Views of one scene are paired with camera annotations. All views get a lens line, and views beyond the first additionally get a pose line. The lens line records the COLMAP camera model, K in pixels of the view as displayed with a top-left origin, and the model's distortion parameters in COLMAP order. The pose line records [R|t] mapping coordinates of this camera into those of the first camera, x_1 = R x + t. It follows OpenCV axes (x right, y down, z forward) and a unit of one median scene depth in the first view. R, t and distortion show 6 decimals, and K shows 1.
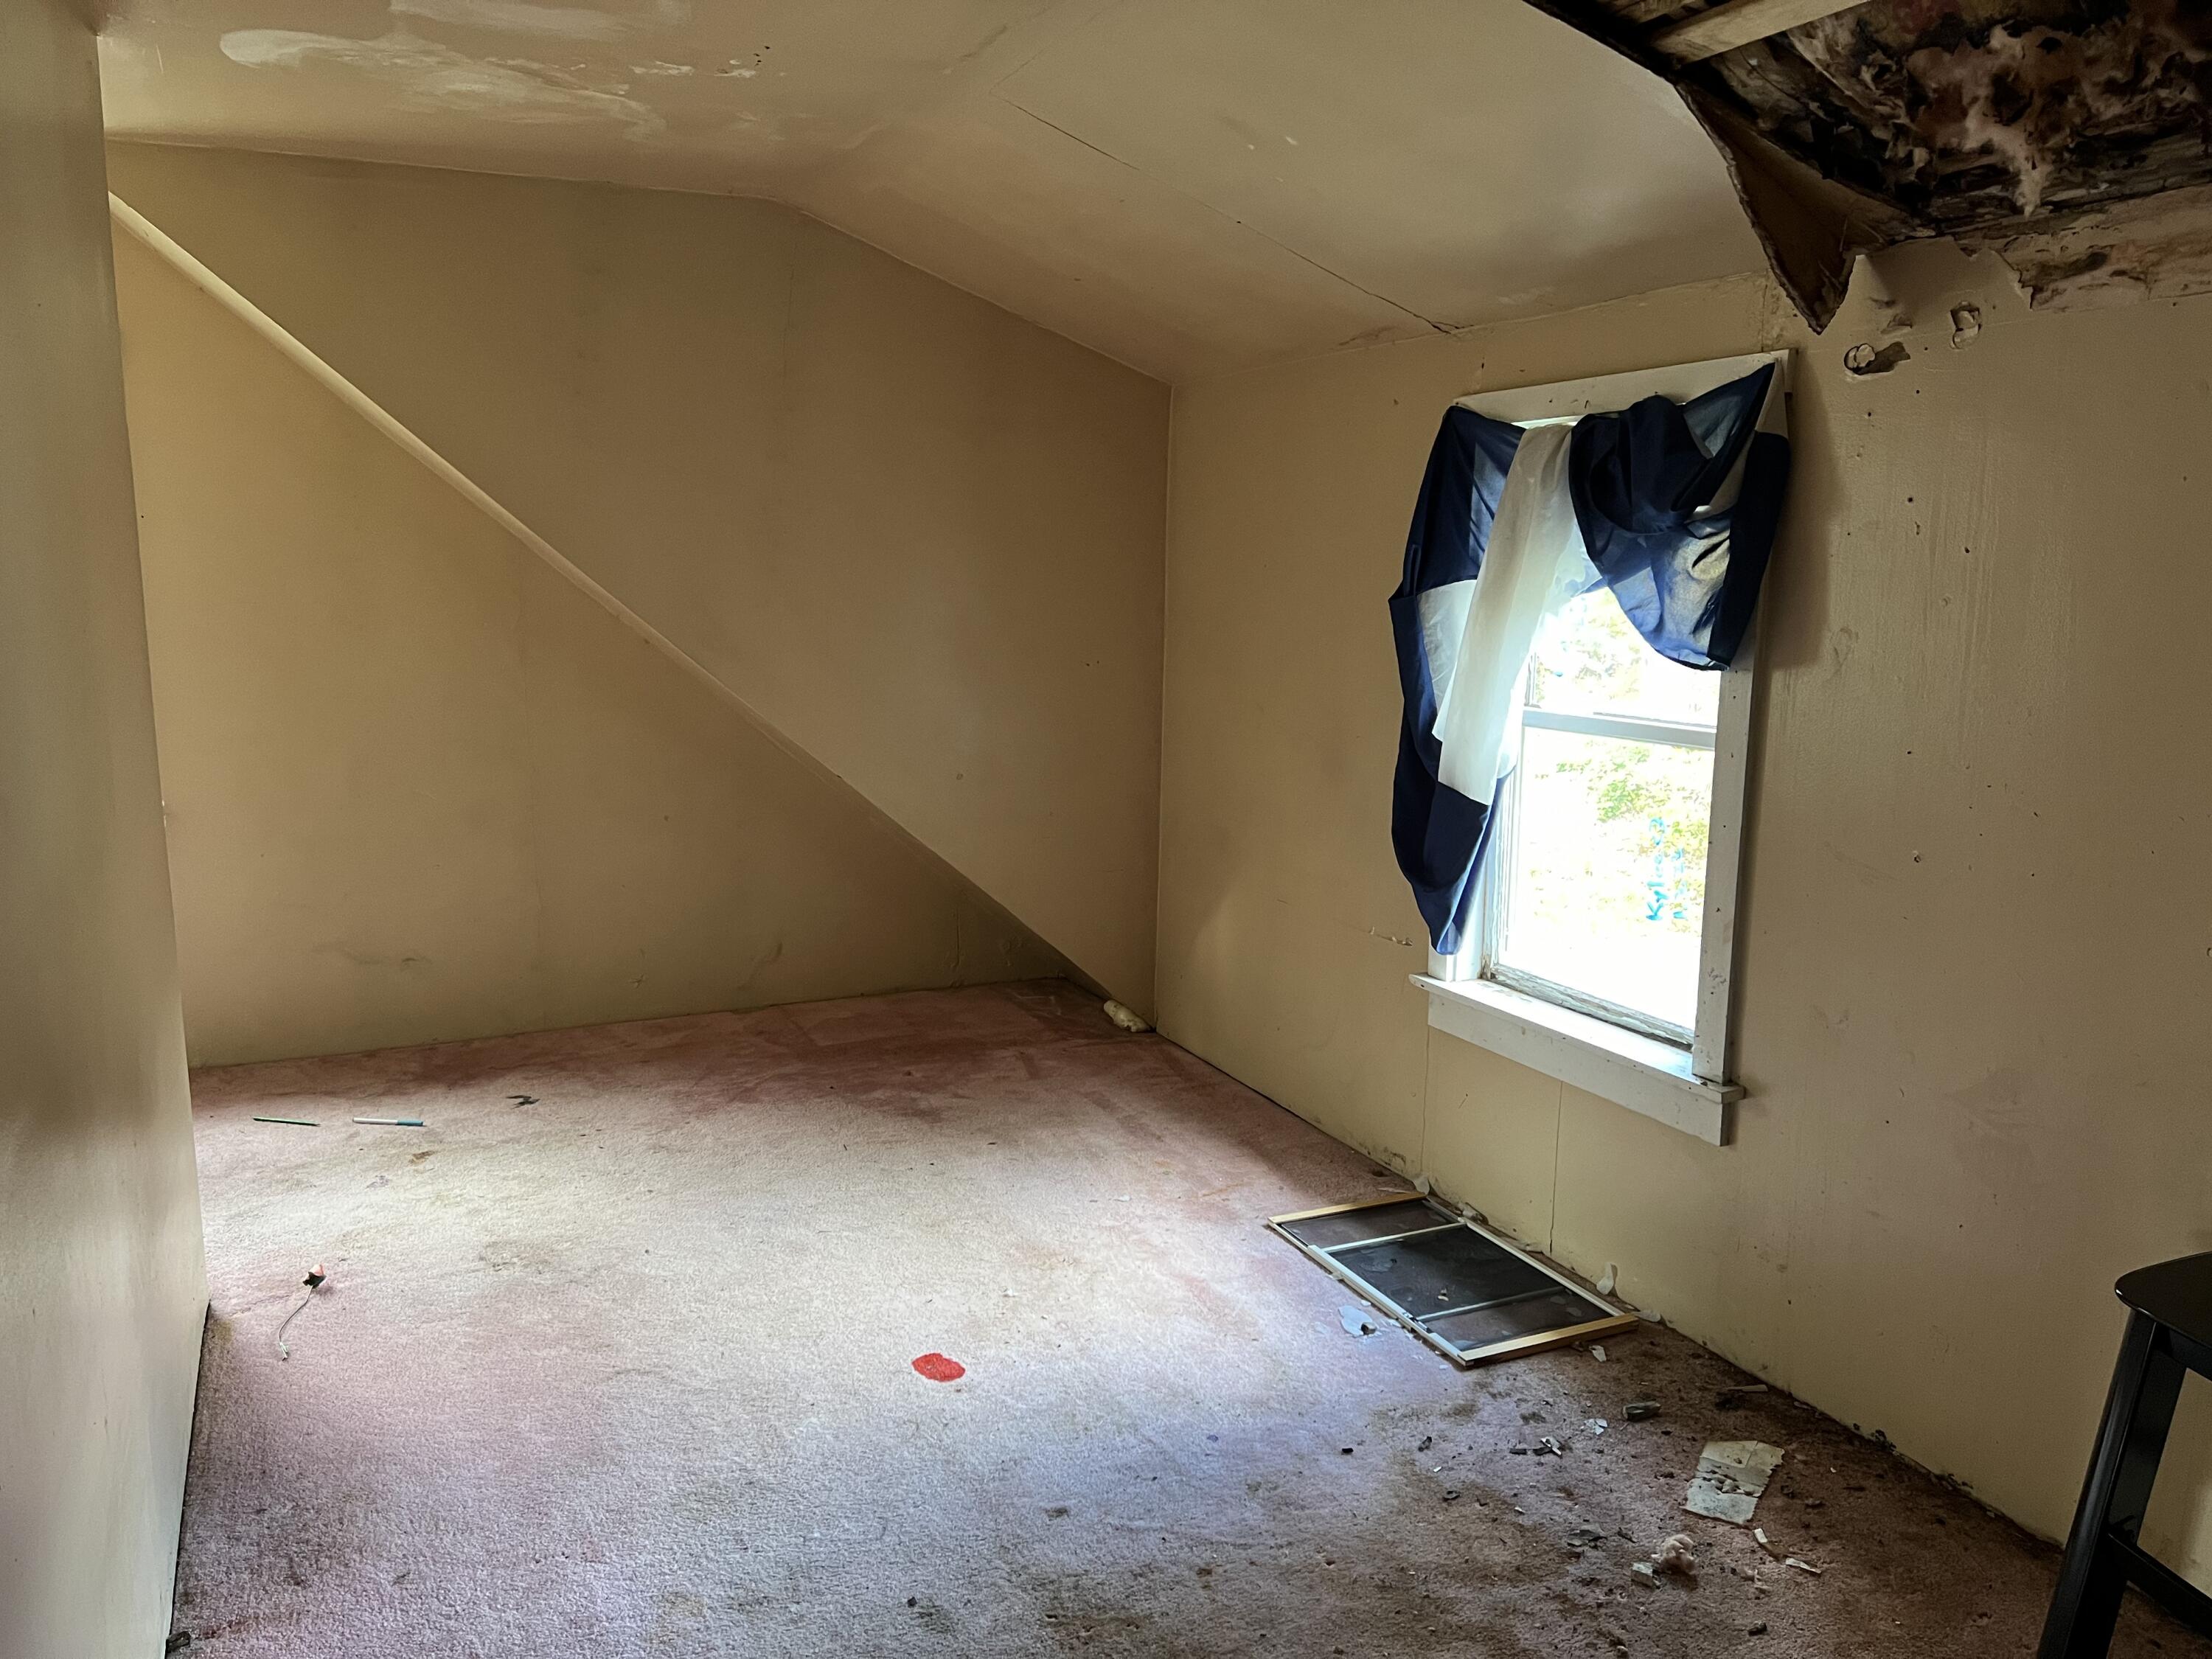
lens RADIAL K [[1654.0, 0, 1108.3], [0, 1654.0, 827.3], [0, 0, 1]] dist [0.046305, -0.053300]
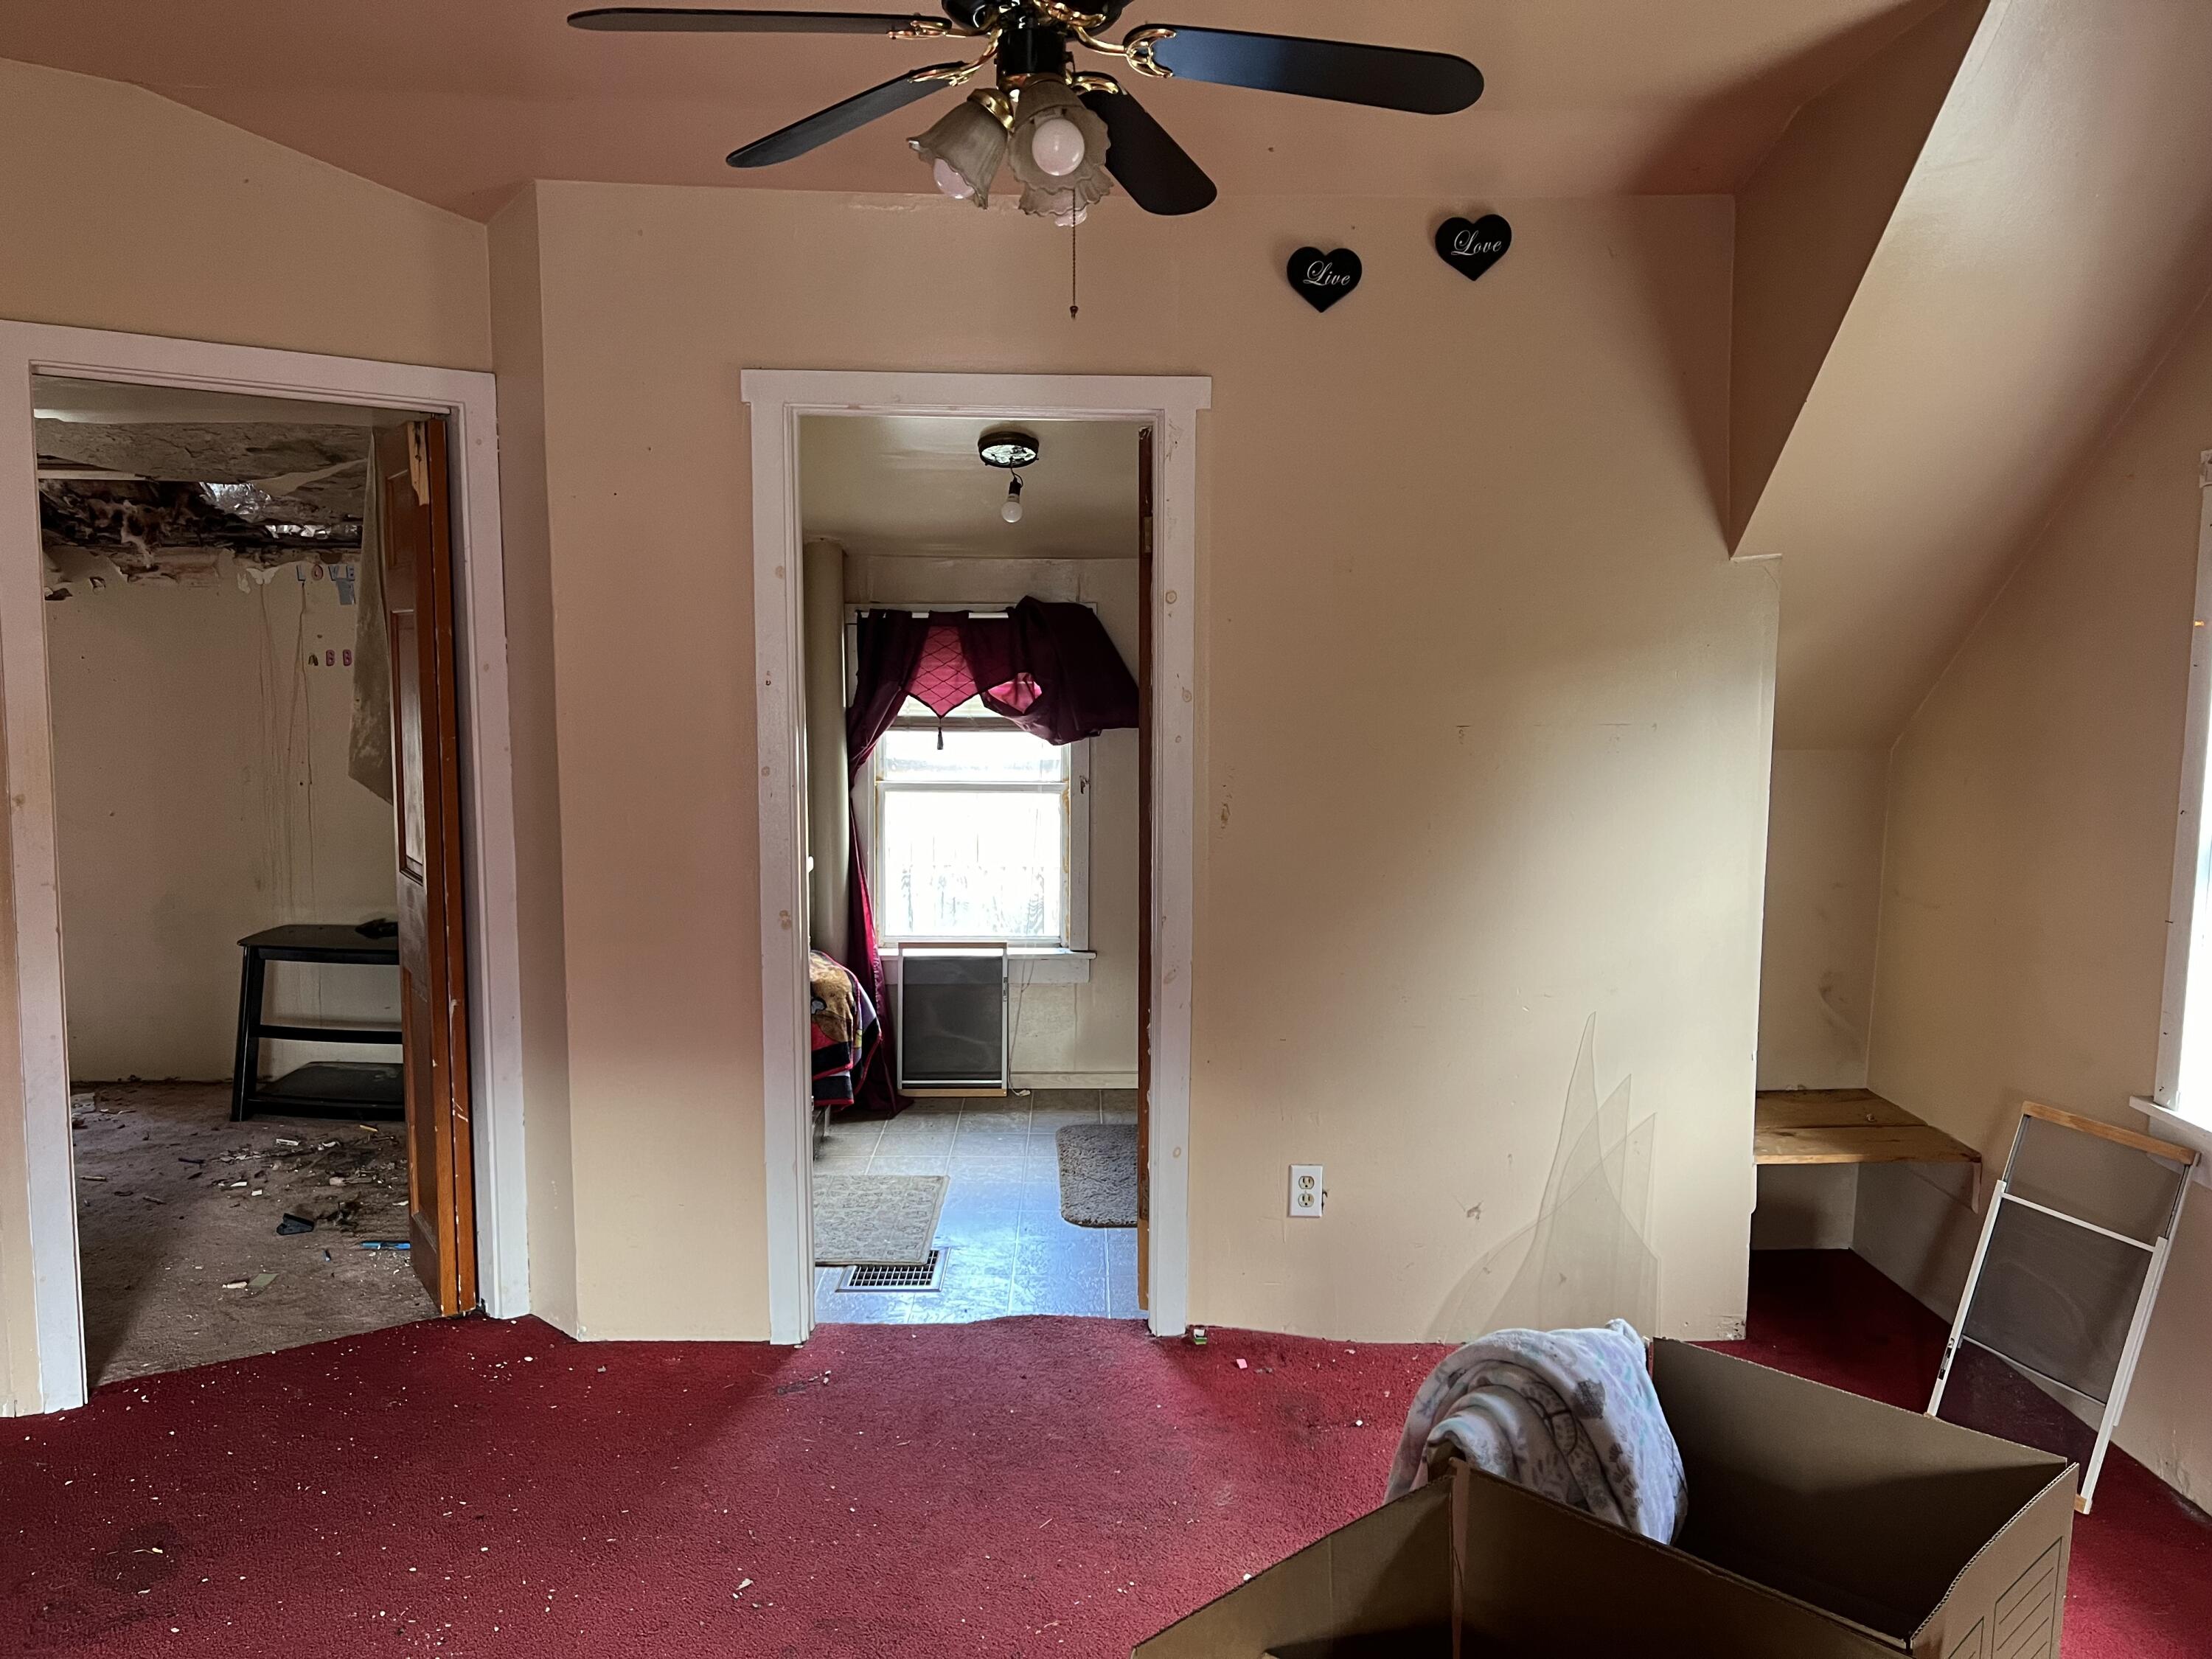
lens RADIAL K [[1654.0, 0, 1107.4], [0, 1654.0, 827.9], [0, 0, 1]] dist [0.046305, -0.053300]
pose [[0.410985, -0.105352, 0.905534, -1.176718], [0.139720, 0.988844, 0.051632, 0.126685], [-0.900872, 0.105301, 0.421120, -1.361252]]
